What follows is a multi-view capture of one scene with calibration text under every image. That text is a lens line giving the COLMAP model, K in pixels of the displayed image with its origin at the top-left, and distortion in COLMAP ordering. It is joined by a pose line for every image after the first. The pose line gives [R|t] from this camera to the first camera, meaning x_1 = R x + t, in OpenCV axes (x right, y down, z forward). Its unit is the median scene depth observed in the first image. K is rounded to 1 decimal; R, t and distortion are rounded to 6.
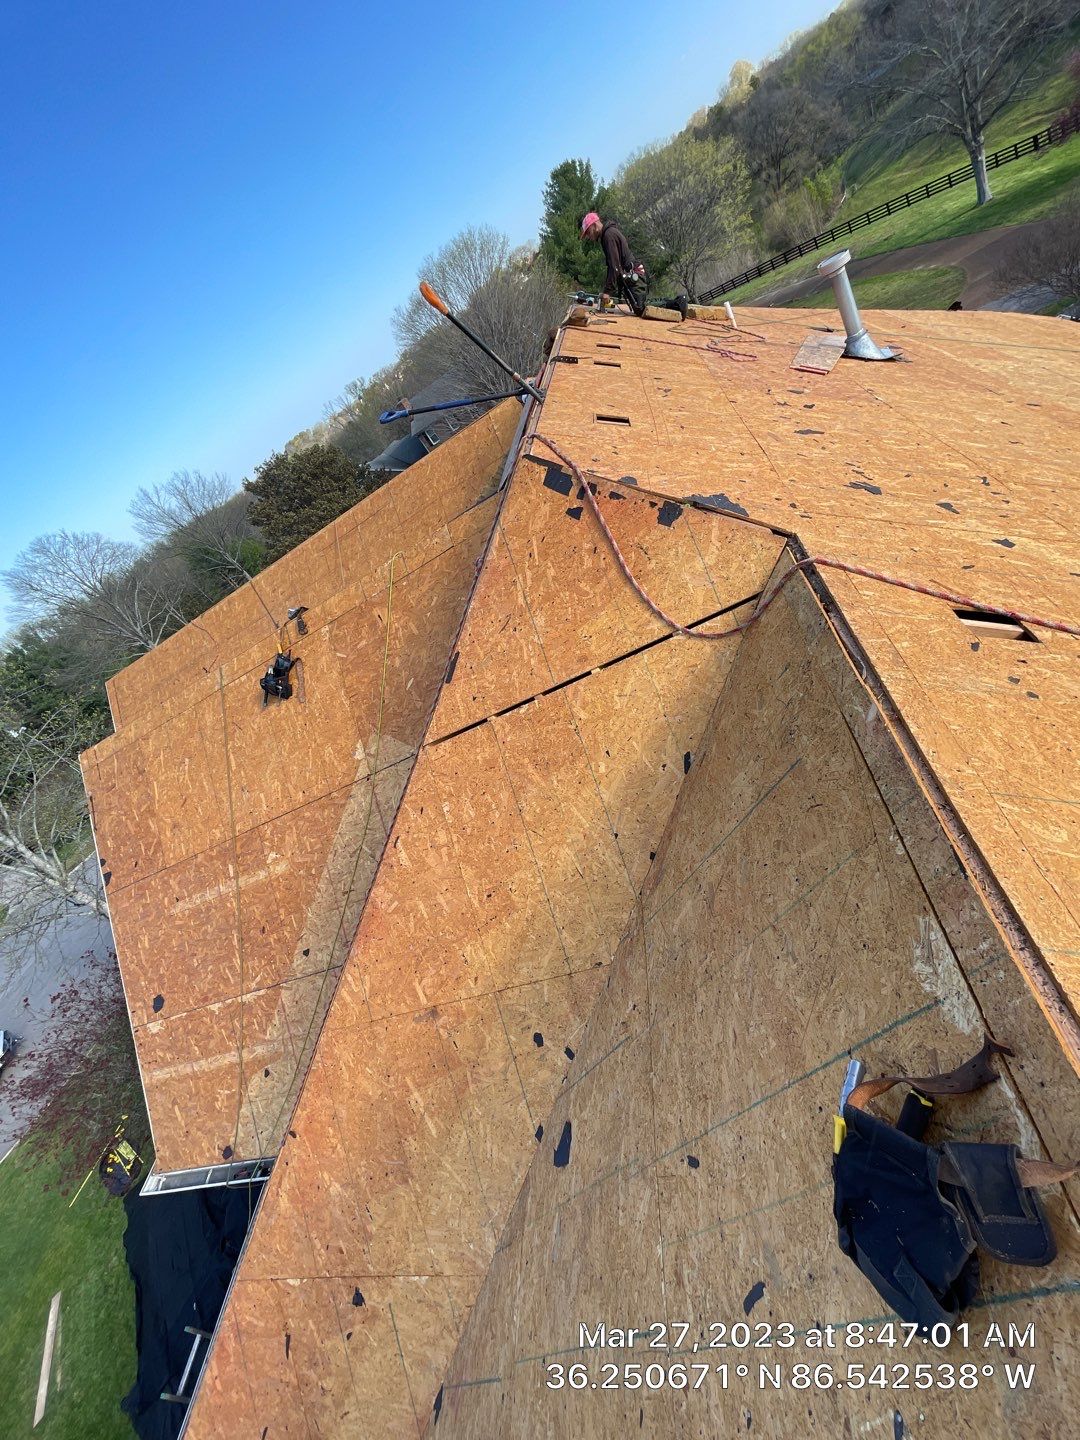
lens RADIAL K [[615.3, 0, 540.0], [0, 615.3, 720.0], [0, 0, 1]] dist [-0.008387, 0.003750]
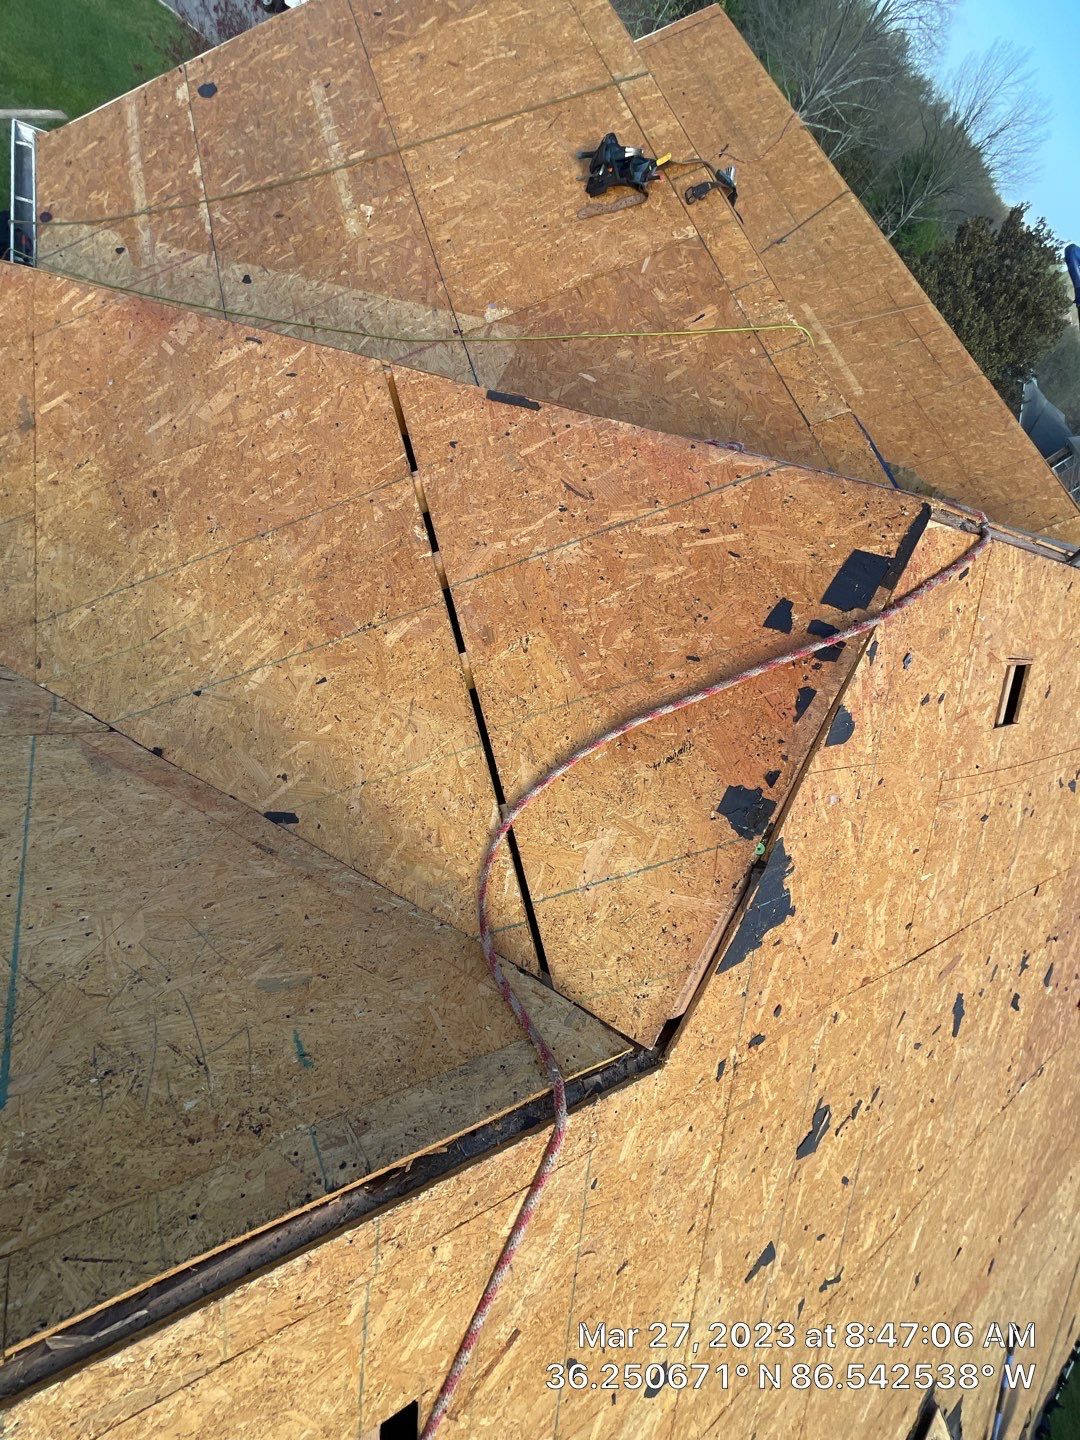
lens RADIAL K [[615.3, 0, 540.0], [0, 615.3, 720.0], [0, 0, 1]] dist [-0.008387, 0.003750]
pose [[0.019999, 0.985558, 0.168152, 0.049623], [-0.967931, -0.023040, 0.250157, -0.265310], [0.250418, -0.167763, 0.953492, 0.454813]]
